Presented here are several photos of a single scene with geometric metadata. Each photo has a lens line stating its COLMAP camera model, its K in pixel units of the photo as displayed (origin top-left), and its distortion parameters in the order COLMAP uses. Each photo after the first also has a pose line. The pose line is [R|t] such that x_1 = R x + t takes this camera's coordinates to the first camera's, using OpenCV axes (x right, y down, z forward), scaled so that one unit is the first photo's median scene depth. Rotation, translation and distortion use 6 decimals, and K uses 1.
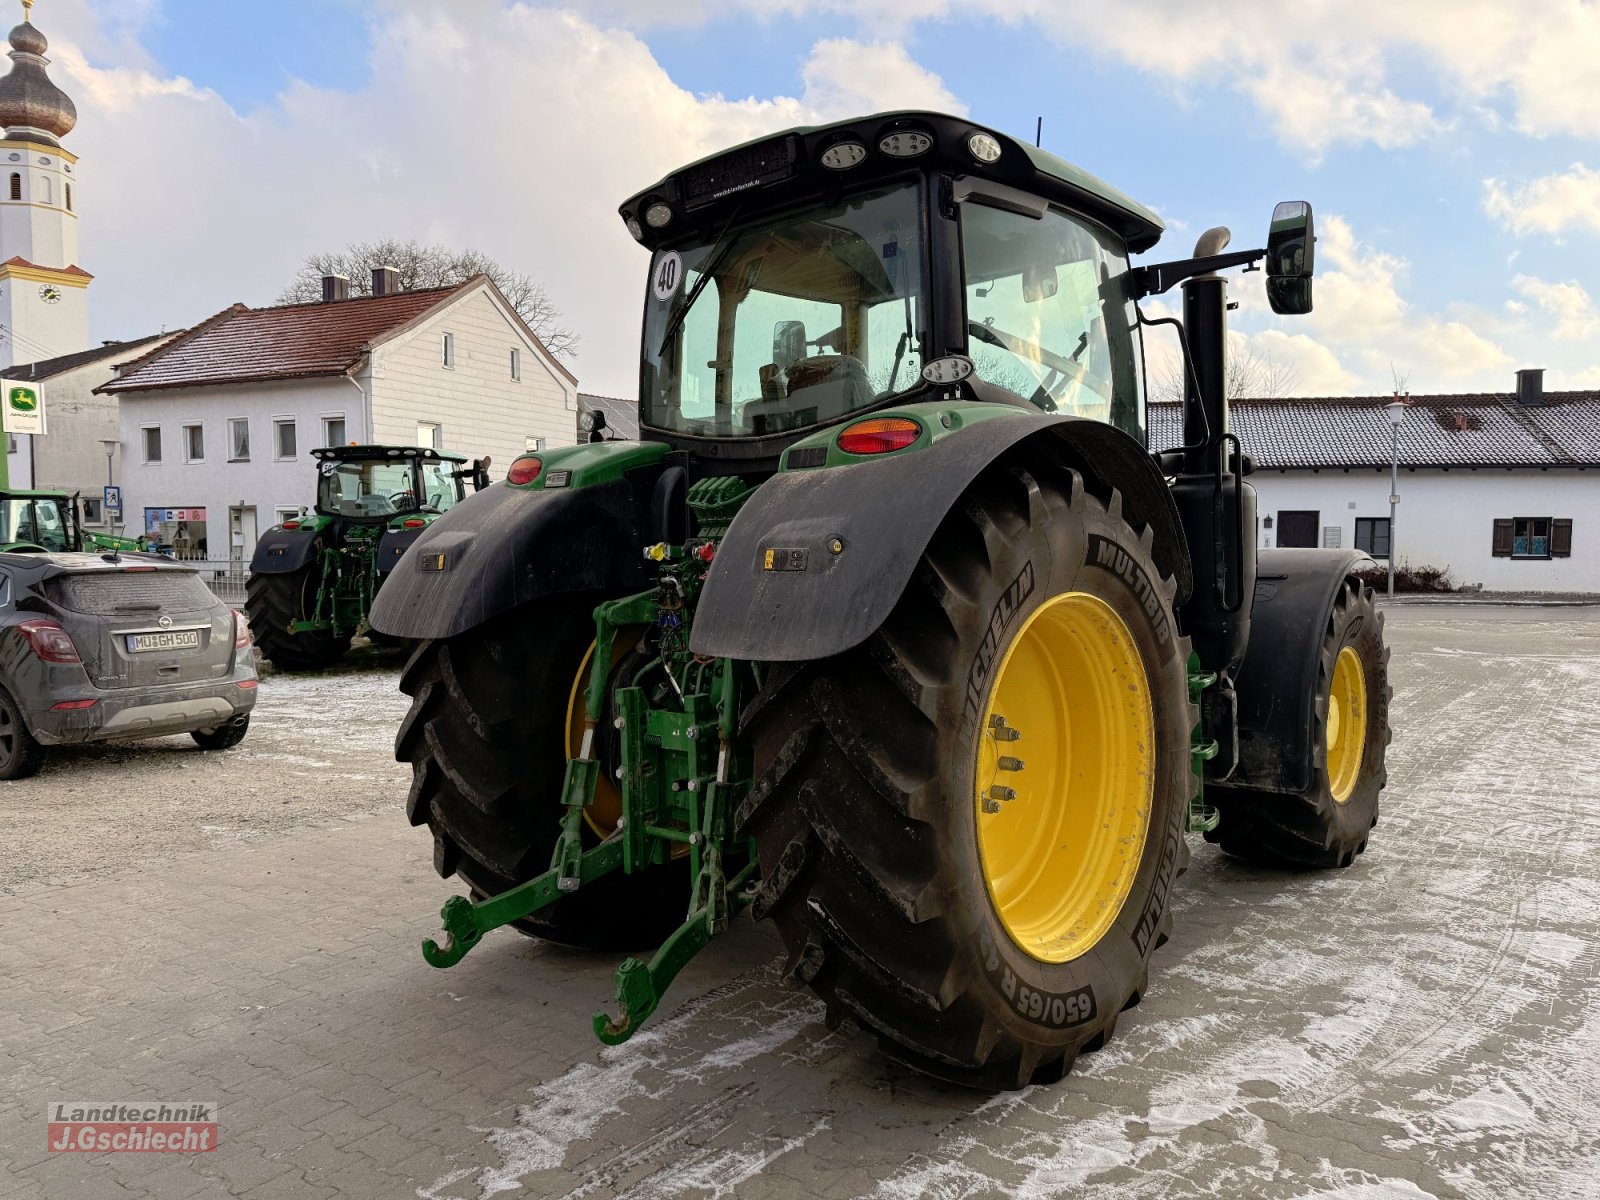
lens RADIAL K [[1125.3, 0, 803.5], [0, 1125.3, 608.7], [0, 0, 1]] dist [0.021751, -0.022449]
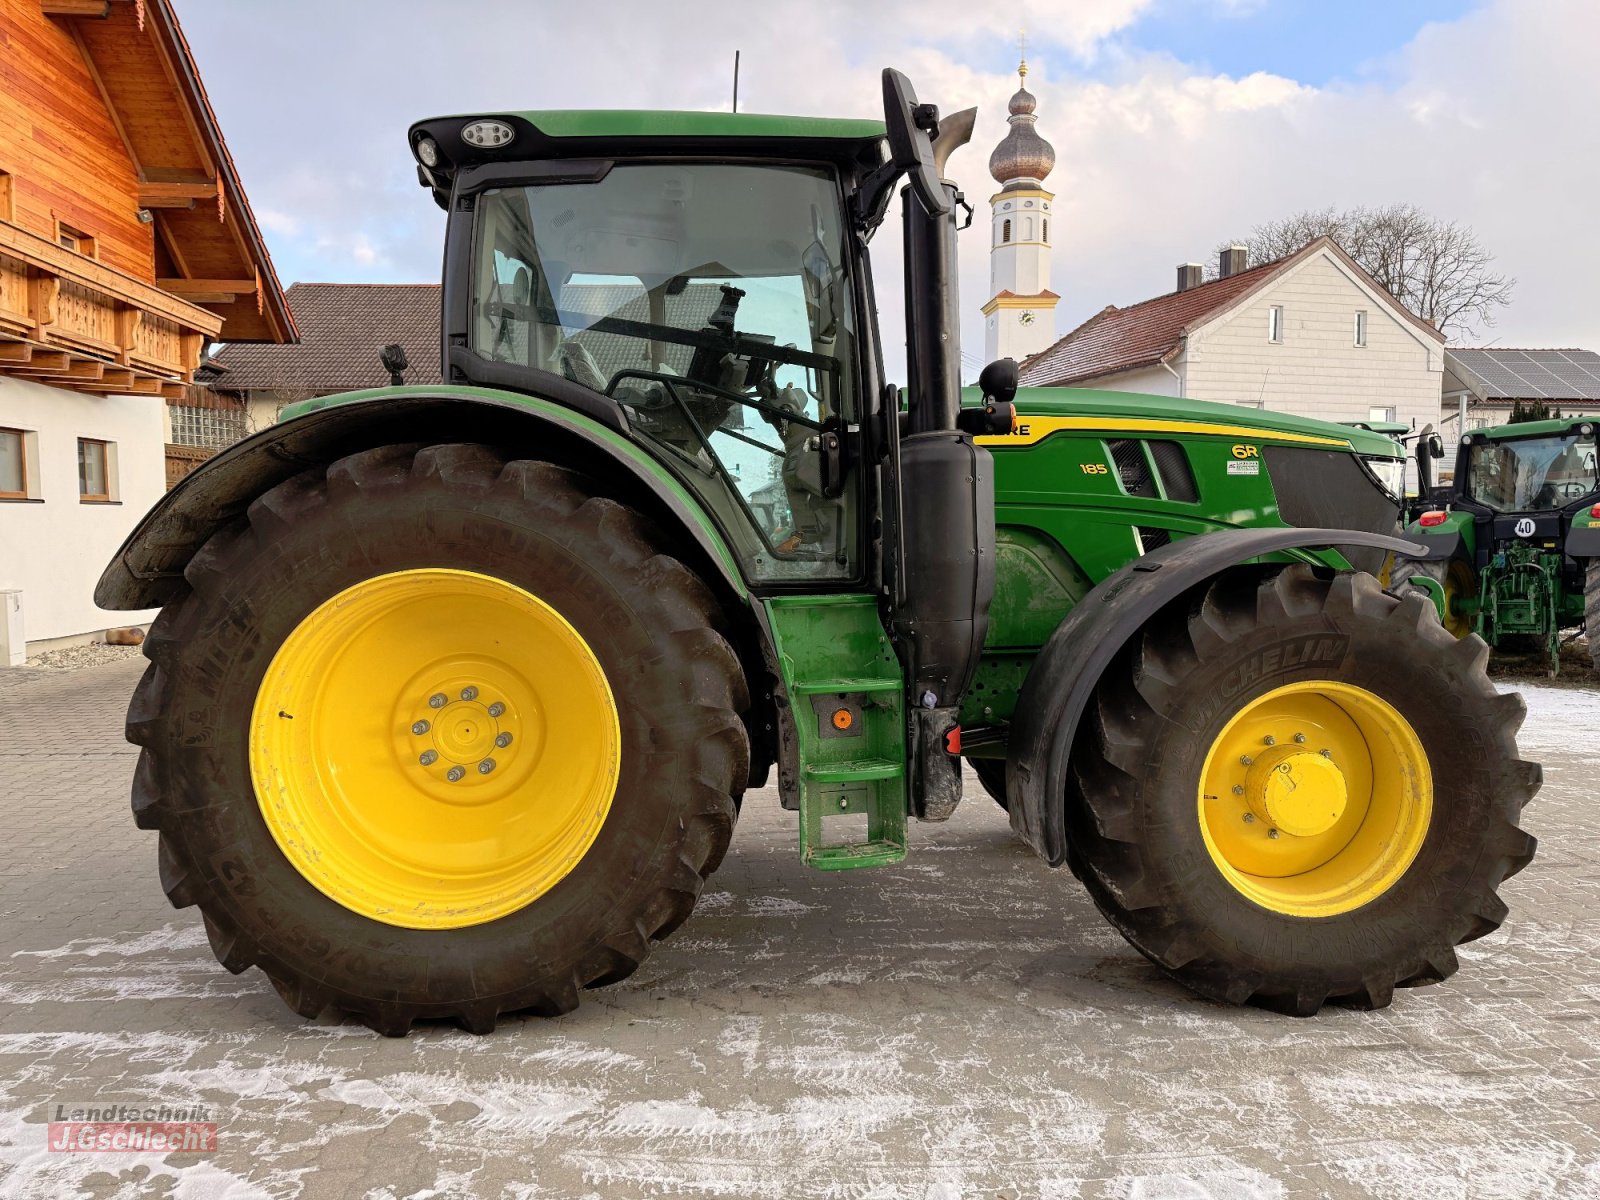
lens RADIAL K [[1125.3, 0, 797.4], [0, 1125.3, 600.2], [0, 0, 1]] dist [0.021751, -0.022449]
pose [[0.681959, 0.047579, -0.729842, 1.034336], [-0.042389, 0.998776, 0.025503, -0.022100], [0.730161, 0.013545, 0.683140, 0.471703]]
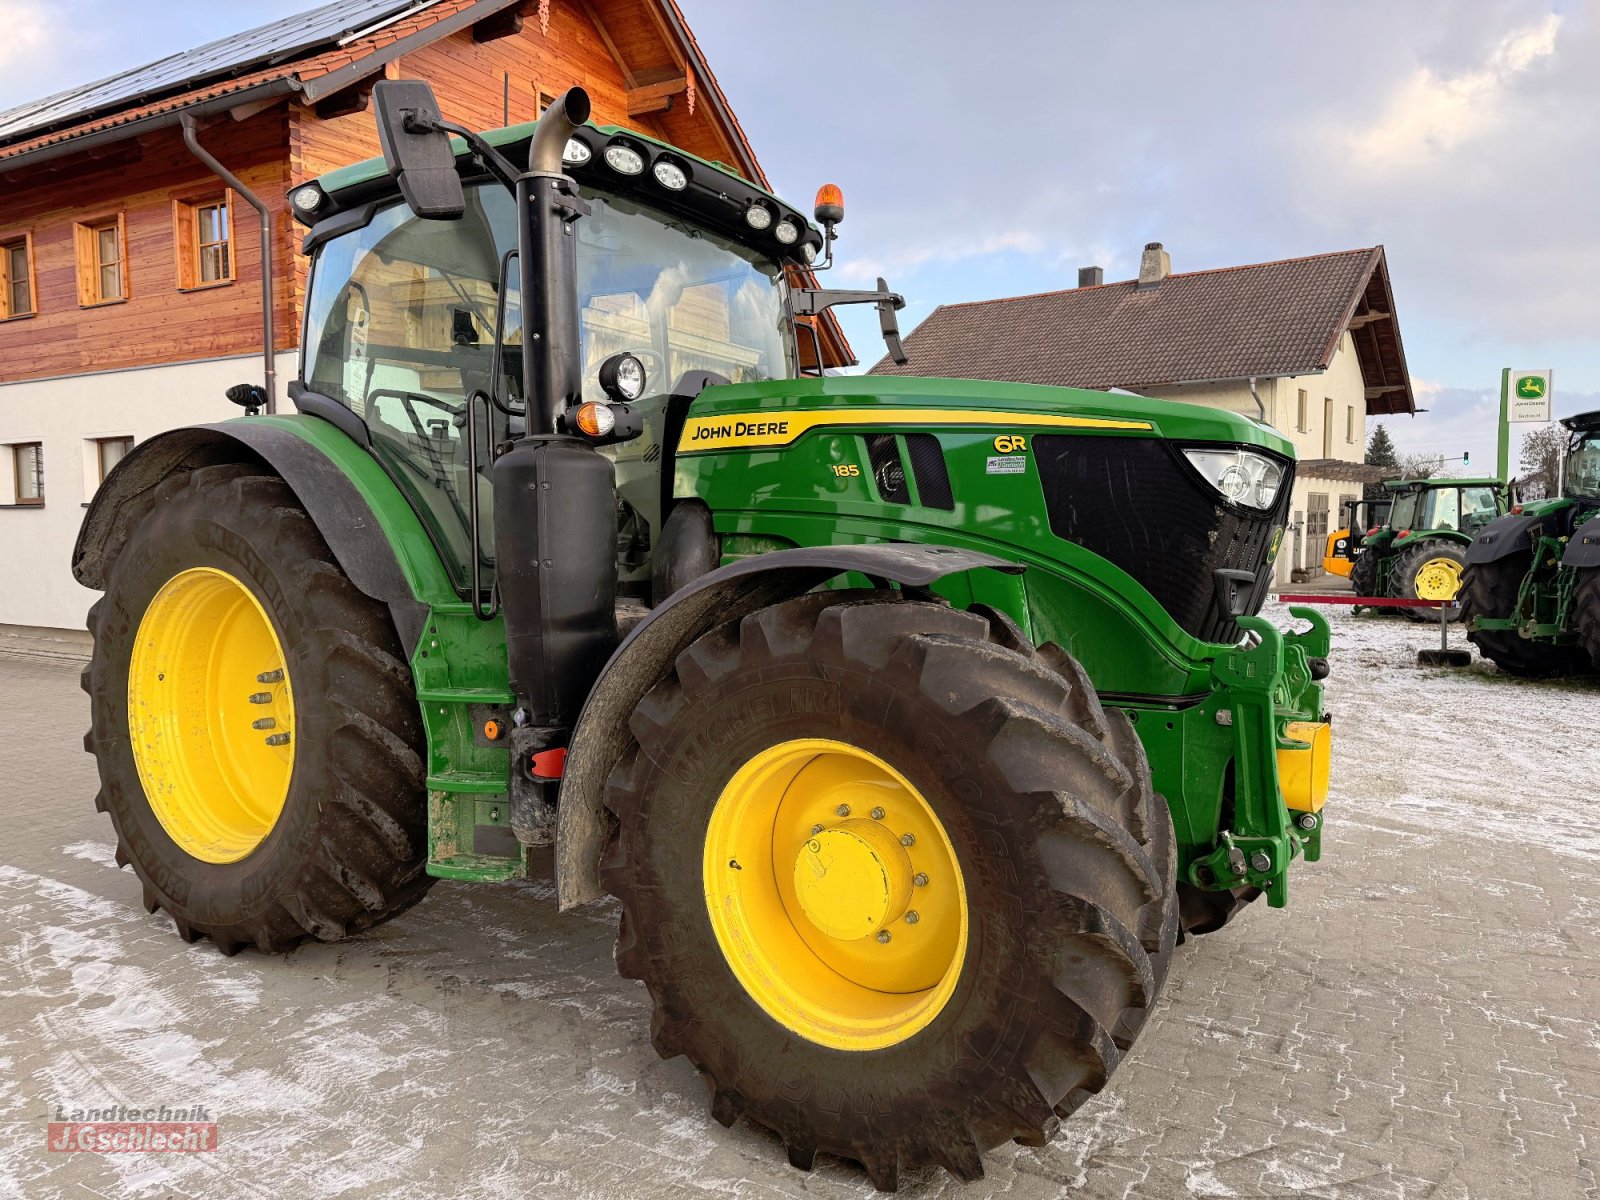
lens RADIAL K [[1125.3, 0, 800.8], [0, 1125.3, 603.6], [0, 0, 1]] dist [0.021751, -0.022449]
pose [[0.136048, 0.069433, -0.988266, 1.339440], [-0.062674, 0.996146, 0.061359, -0.079117], [0.988718, 0.053591, 0.139876, 1.267856]]
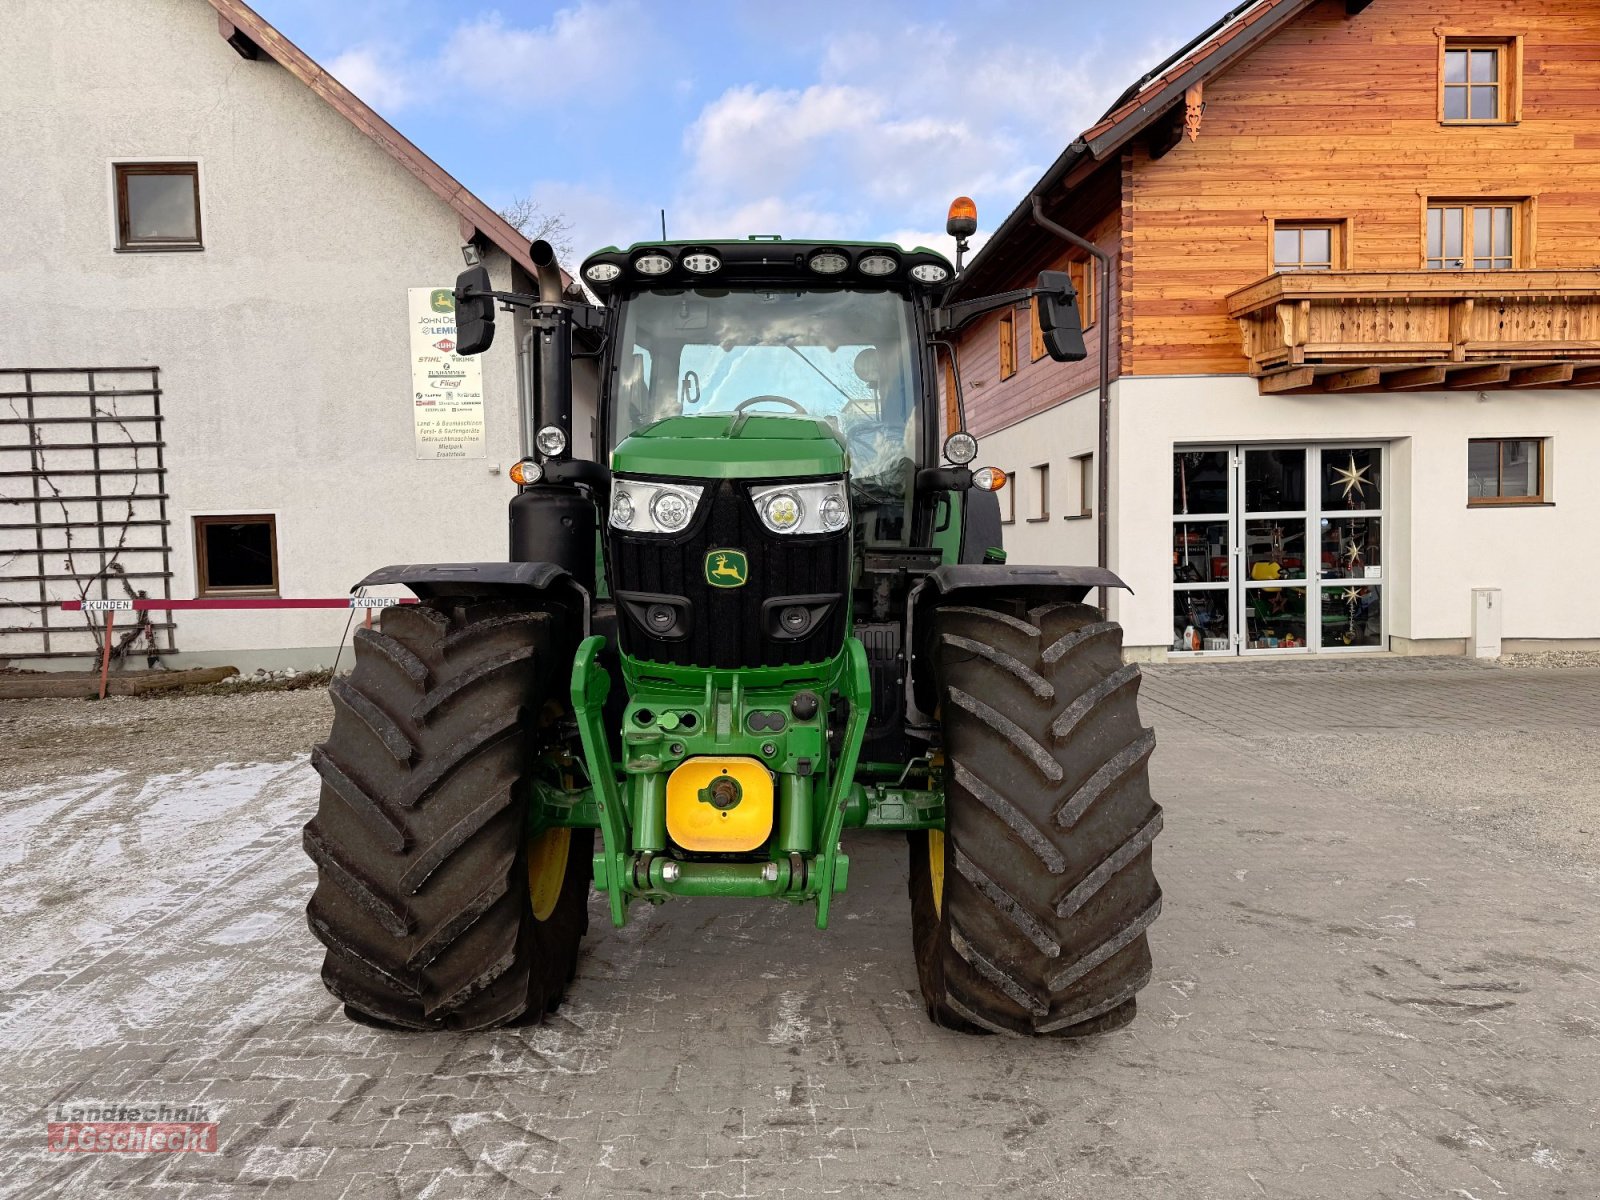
lens RADIAL K [[1120.4, 0, 796.3], [0, 1120.4, 603.1], [0, 0, 1]] dist [0.034832, -0.039696]
pose [[-0.769884, 0.050999, -0.636142, 1.024540], [-0.021892, 0.994105, 0.106191, -0.151817], [0.637808, 0.095681, -0.764229, 2.348247]]
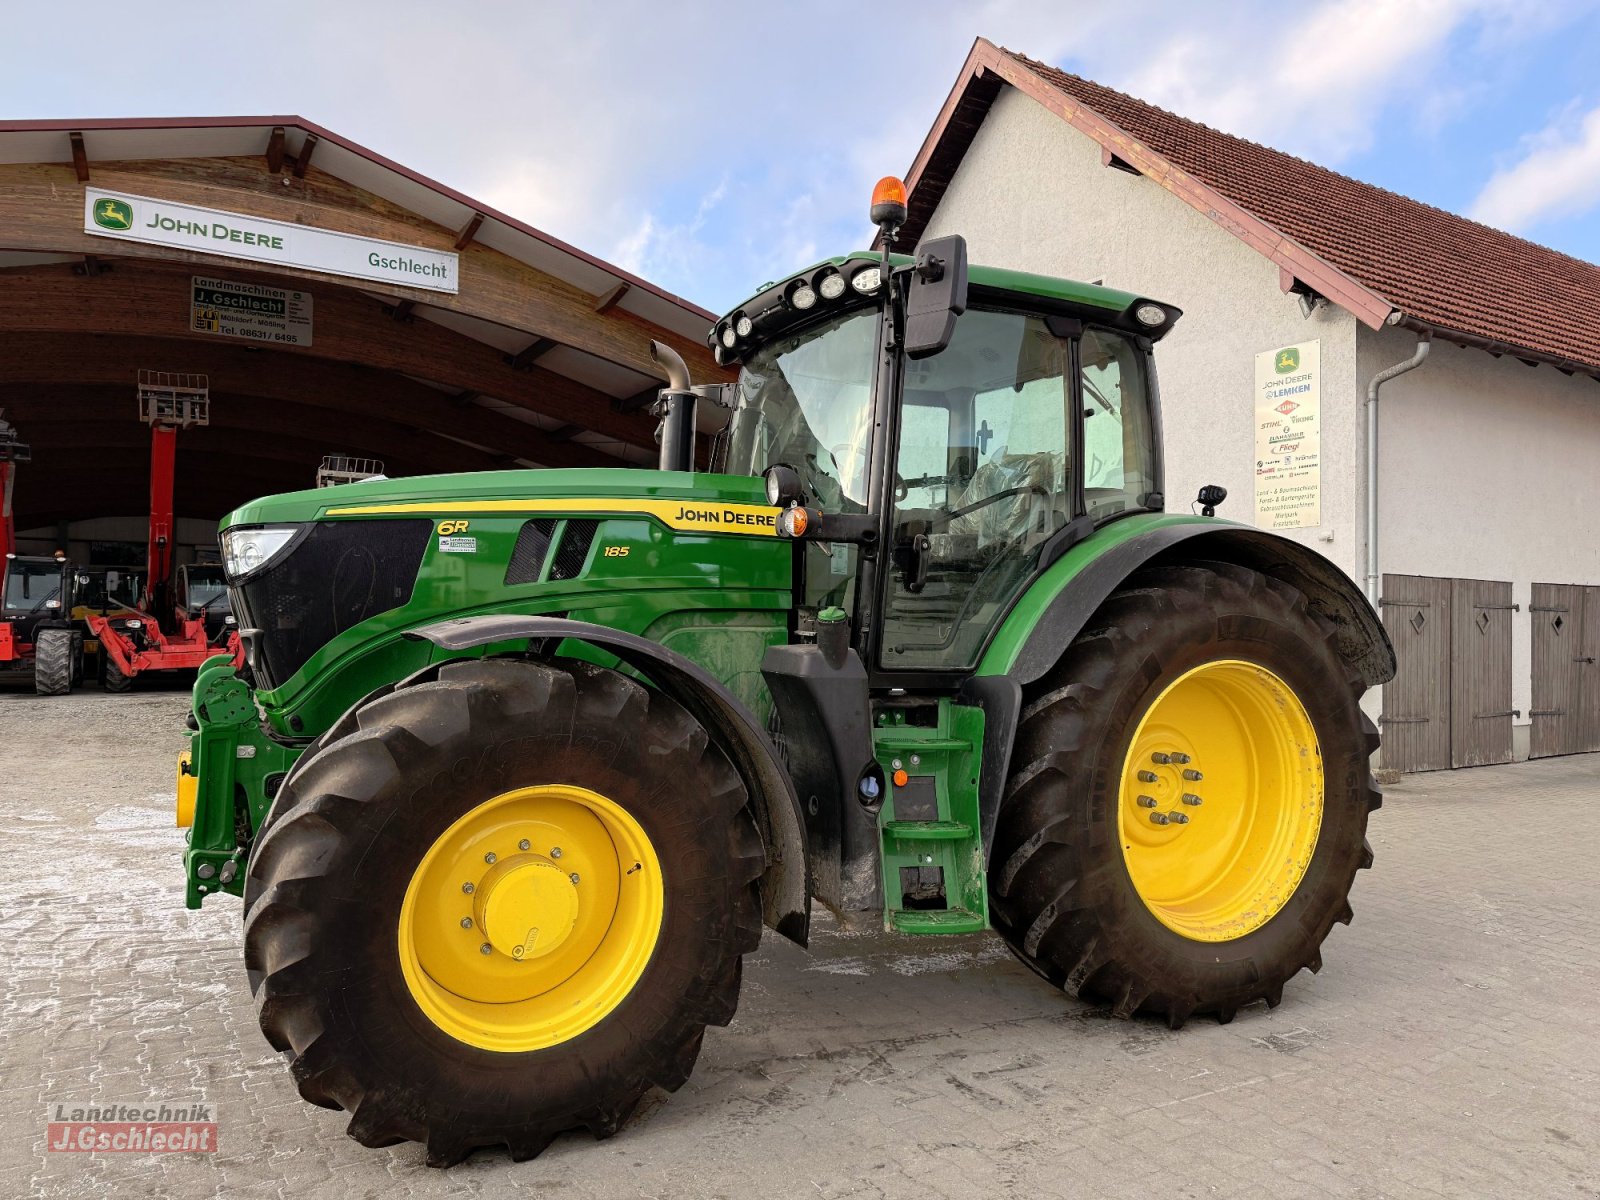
lens RADIAL K [[1120.4, 0, 803.7], [0, 1120.4, 600.9], [0, 0, 1]] dist [0.034832, -0.039696]
pose [[-0.929427, -0.005282, 0.368969, -0.258800], [0.008962, 0.999279, 0.036881, -0.127854], [-0.368898, 0.037585, -0.928710, 2.453803]]
